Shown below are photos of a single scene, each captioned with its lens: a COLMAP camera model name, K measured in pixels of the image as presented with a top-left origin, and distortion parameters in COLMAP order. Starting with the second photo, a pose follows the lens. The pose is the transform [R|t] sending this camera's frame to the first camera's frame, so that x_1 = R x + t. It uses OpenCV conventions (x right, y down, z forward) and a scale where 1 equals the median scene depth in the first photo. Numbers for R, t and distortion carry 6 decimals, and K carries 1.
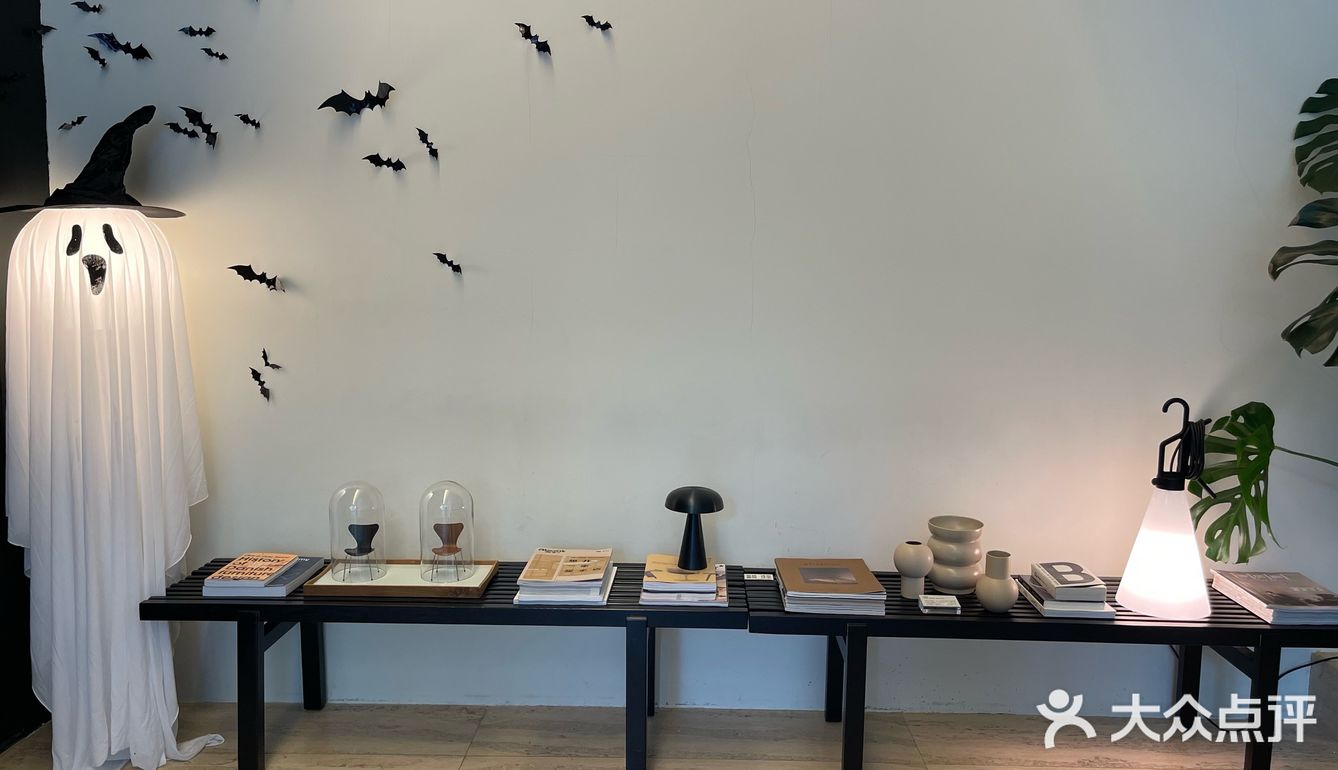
lens RADIAL K [[988.6, 0, 669.0], [0, 988.6, 385.0], [0, 0, 1]] dist [0.091085, -0.120809]
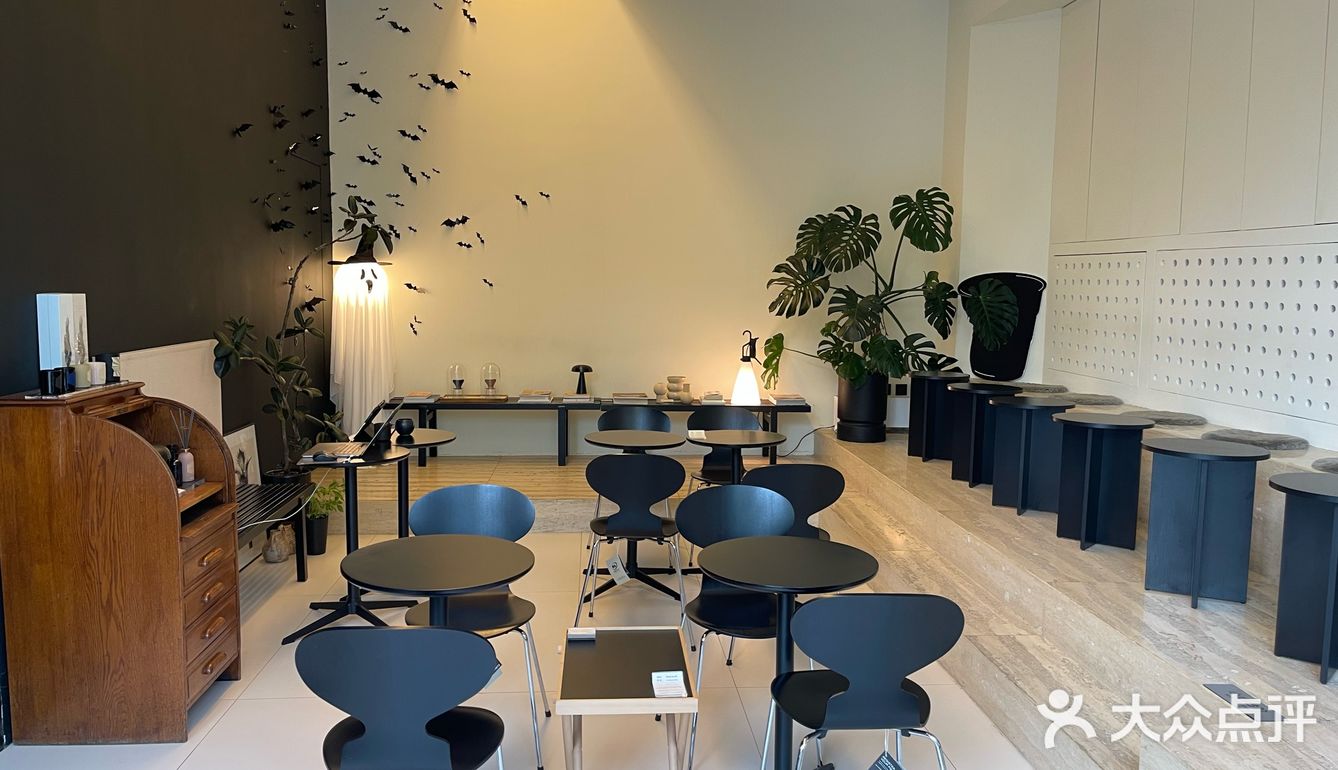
lens RADIAL K [[988.6, 0, 669.0], [0, 988.6, 385.0], [0, 0, 1]] dist [0.091085, -0.120809]
pose [[0.994281, -0.008233, 0.106474, -0.027989], [0.009960, 0.999827, -0.015699, 0.214079], [-0.106326, 0.016670, 0.994192, -1.823779]]
